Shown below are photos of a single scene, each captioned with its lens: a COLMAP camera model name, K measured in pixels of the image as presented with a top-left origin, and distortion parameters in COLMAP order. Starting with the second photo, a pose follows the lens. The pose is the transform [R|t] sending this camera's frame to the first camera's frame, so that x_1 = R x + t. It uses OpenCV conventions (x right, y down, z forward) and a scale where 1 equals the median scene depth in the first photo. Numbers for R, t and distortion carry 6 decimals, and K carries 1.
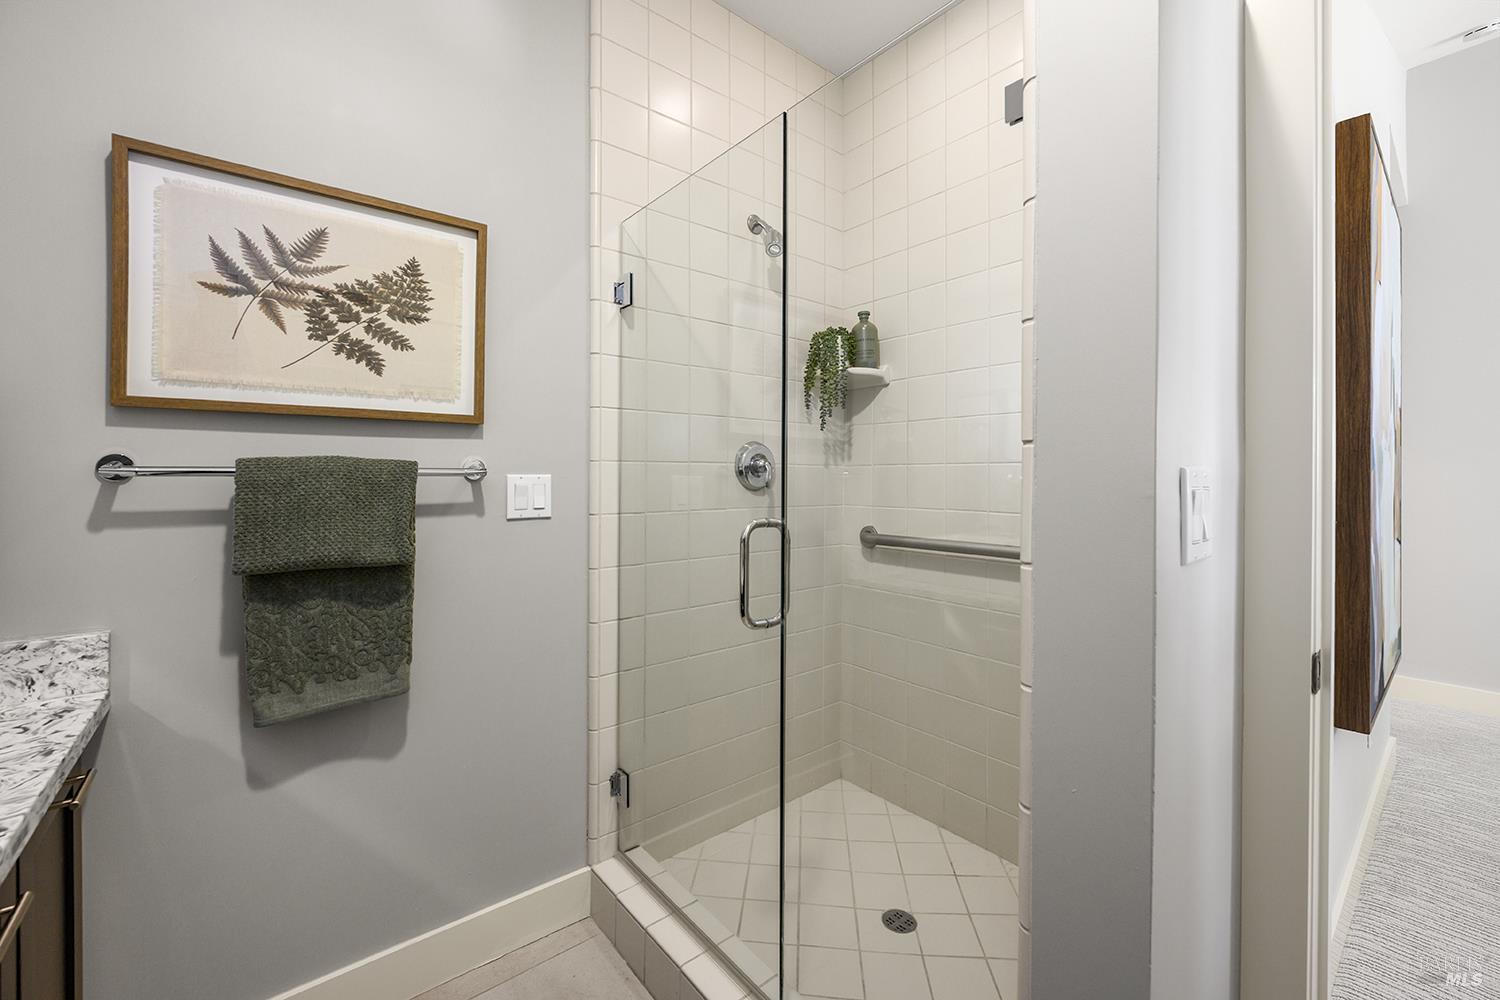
lens RADIAL K [[599.8, 0, 750.2], [0, 599.8, 473.5], [0, 0, 1]] dist [-0.010426, -0.000526]
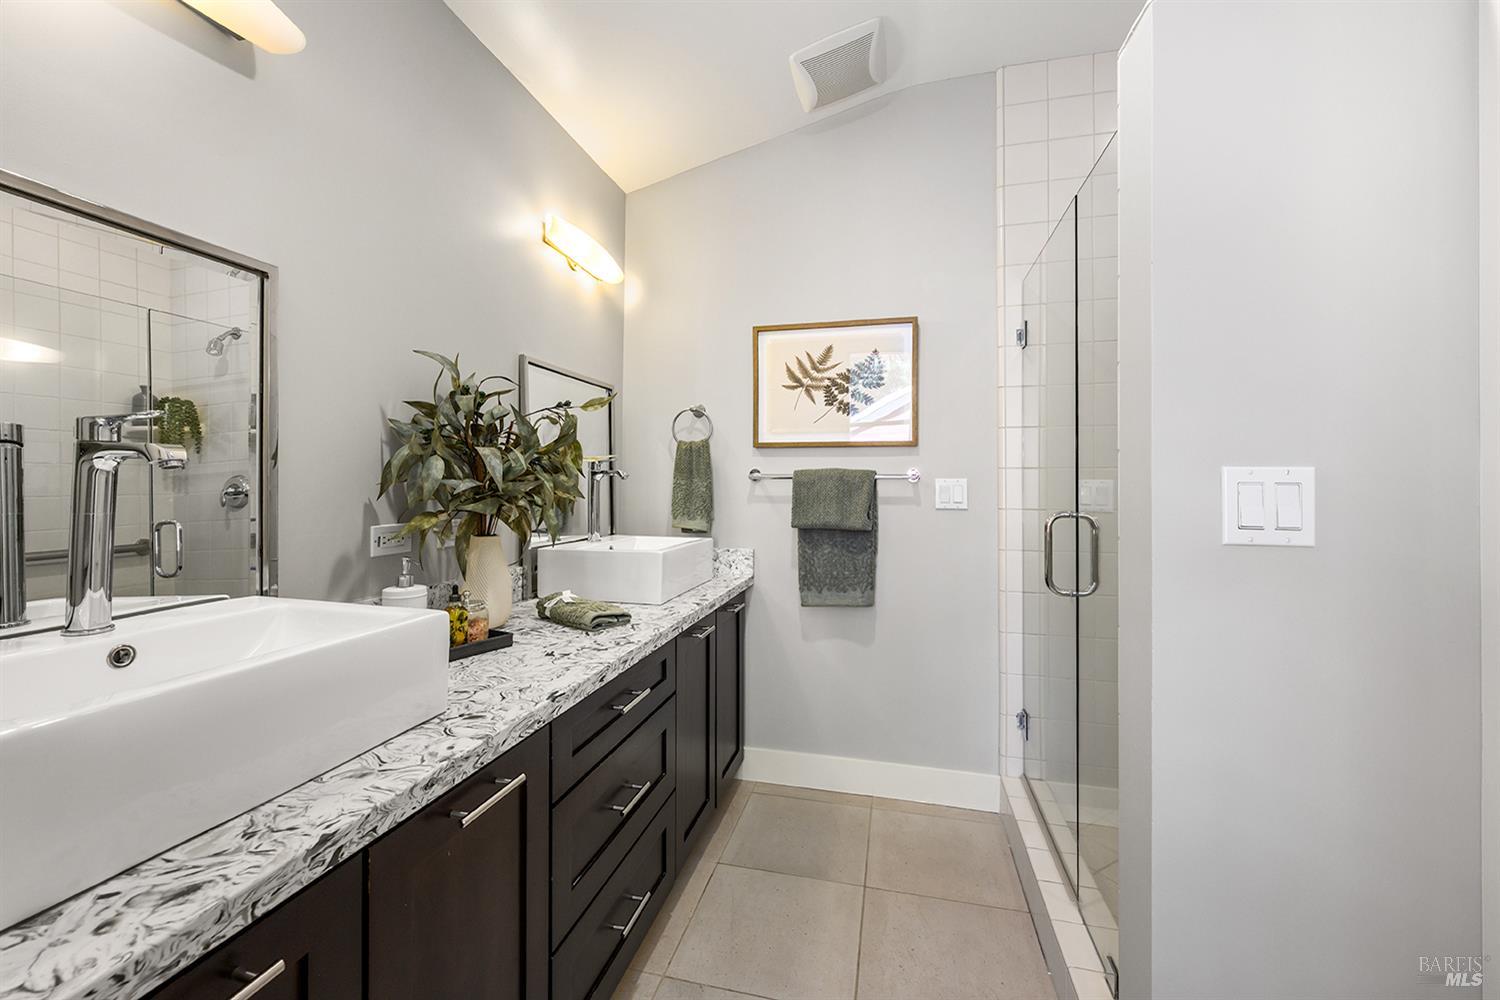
lens RADIAL K [[599.8, 0, 749.1], [0, 599.8, 486.3], [0, 0, 1]] dist [-0.010426, -0.000526]
pose [[0.595764, 0.007428, -0.803125, 0.625493], [-0.000366, 0.999960, 0.008978, 0.009758], [0.803160, -0.005055, 0.595742, -0.311550]]
